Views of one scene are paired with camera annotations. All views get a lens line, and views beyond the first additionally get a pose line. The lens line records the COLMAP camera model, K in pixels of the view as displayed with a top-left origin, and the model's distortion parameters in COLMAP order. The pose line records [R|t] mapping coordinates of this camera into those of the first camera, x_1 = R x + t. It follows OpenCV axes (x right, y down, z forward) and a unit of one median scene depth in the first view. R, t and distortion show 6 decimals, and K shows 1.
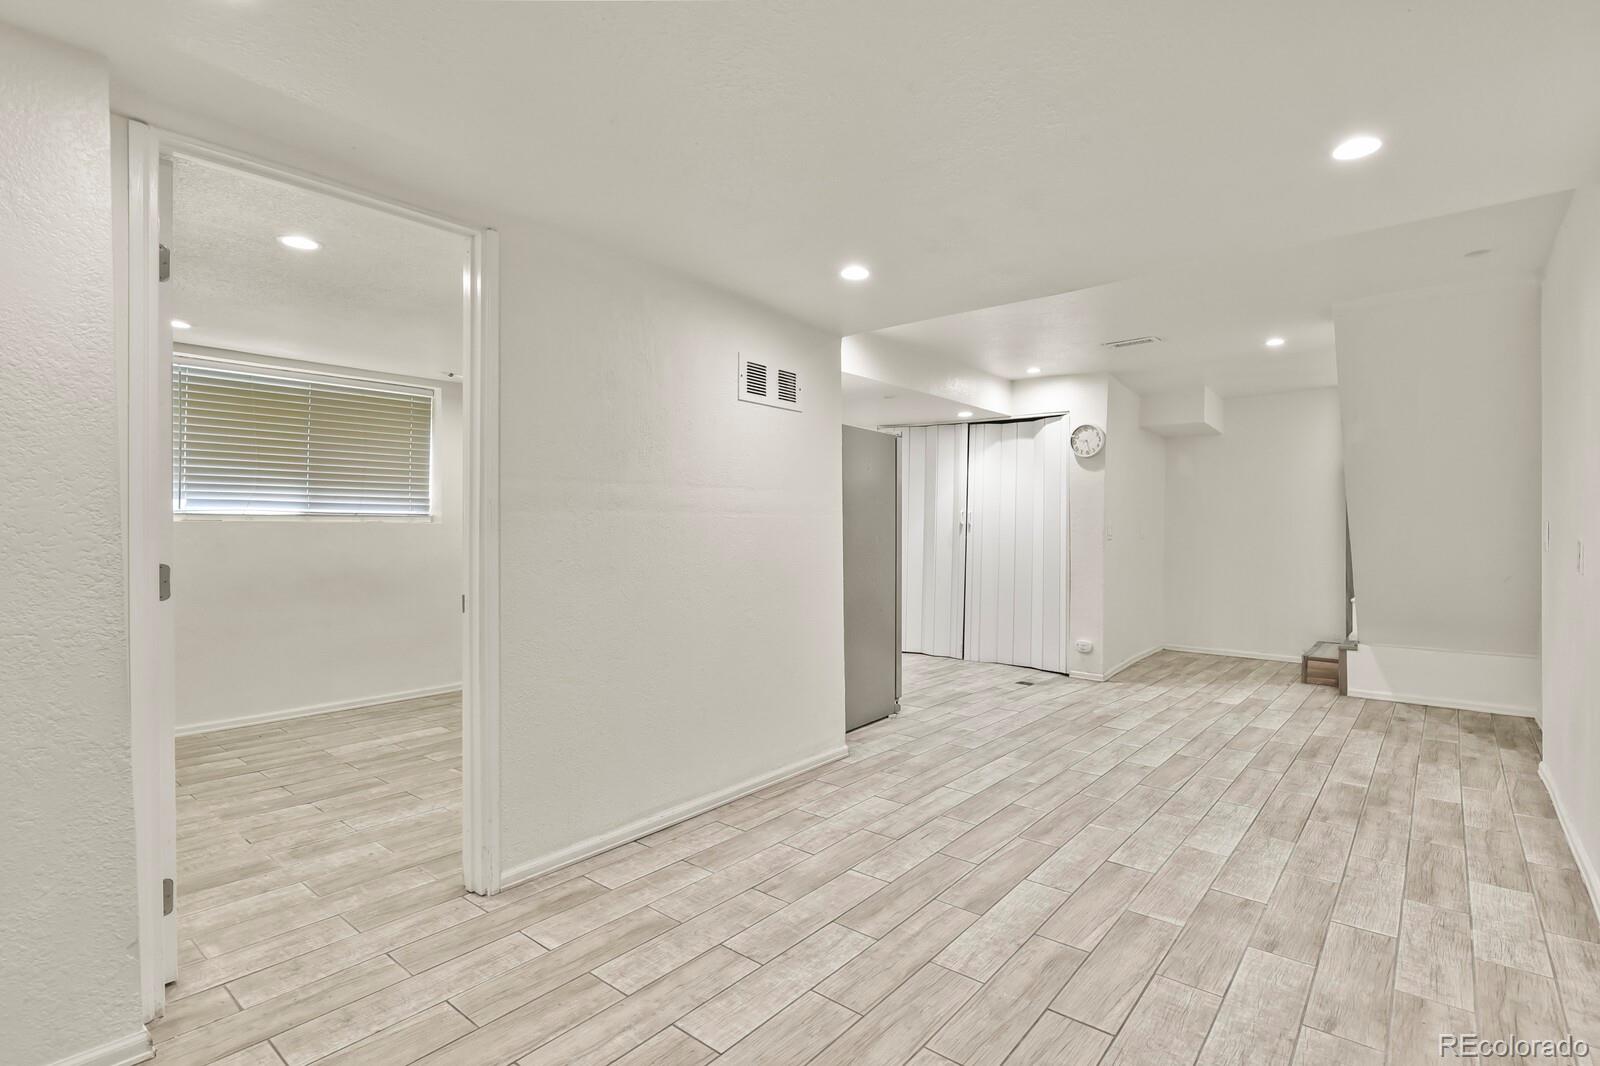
lens RADIAL K [[775.4, 0, 808.4], [0, 775.4, 529.5], [0, 0, 1]] dist [-0.011846, -0.001648]
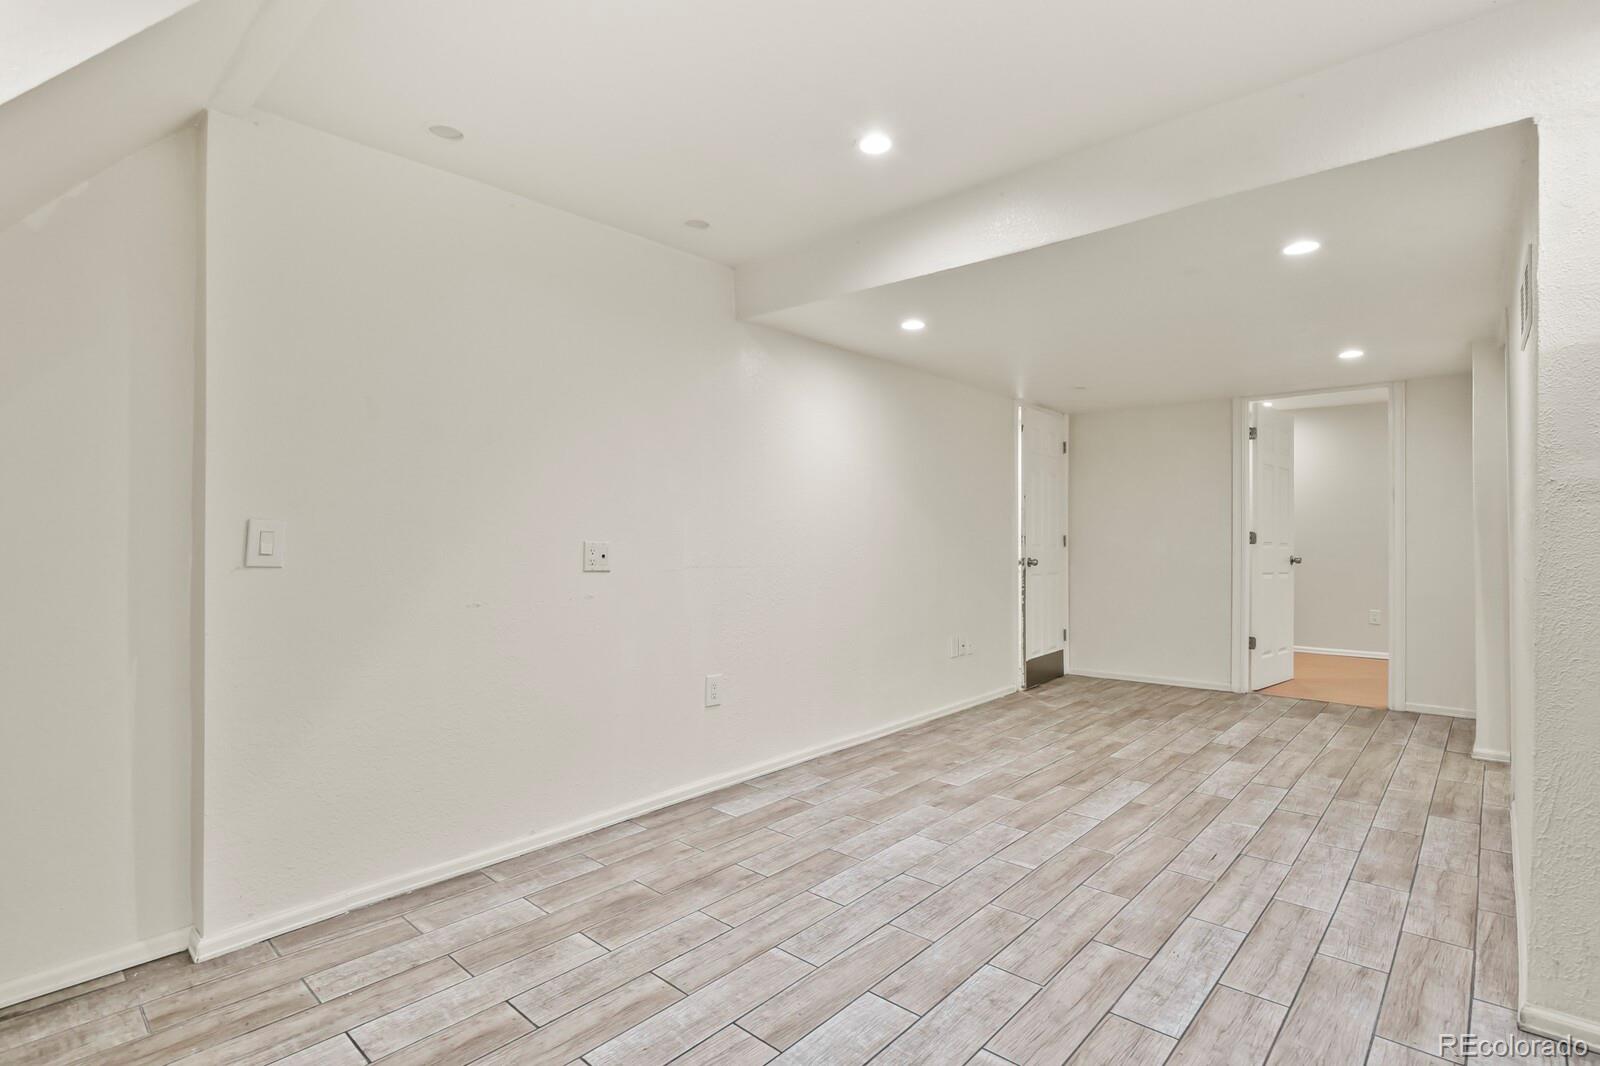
lens RADIAL K [[775.4, 0, 808.4], [0, 775.4, 529.5], [0, 0, 1]] dist [-0.011846, -0.001648]
pose [[-0.998908, 0.000296, 0.046730, 0.689472], [0.000283, 1.000000, -0.000284, -0.004816], [-0.046730, -0.000270, -0.998908, 2.247180]]
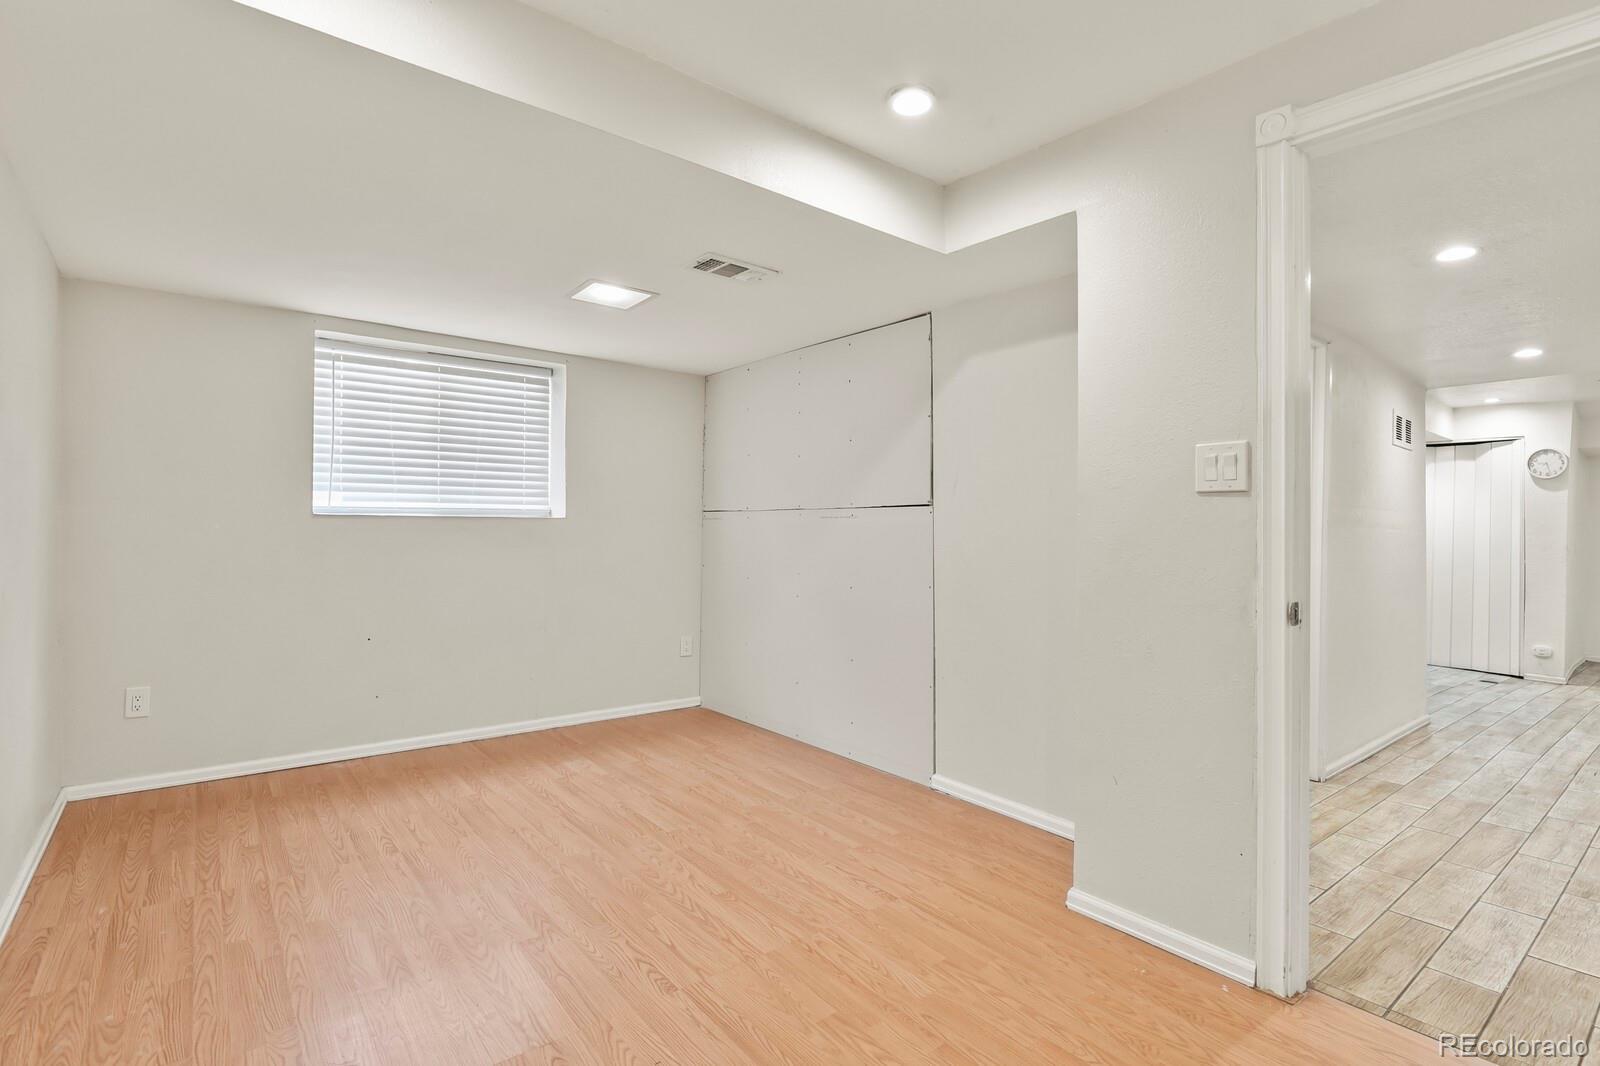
lens RADIAL K [[775.4, 0, 808.4], [0, 775.4, 529.5], [0, 0, 1]] dist [-0.011846, -0.001648]
pose [[0.978239, 0.015257, -0.206920, -1.041441], [-0.016875, 0.999839, -0.006060, 0.006366], [0.206794, 0.009420, 0.978339, -0.656327]]
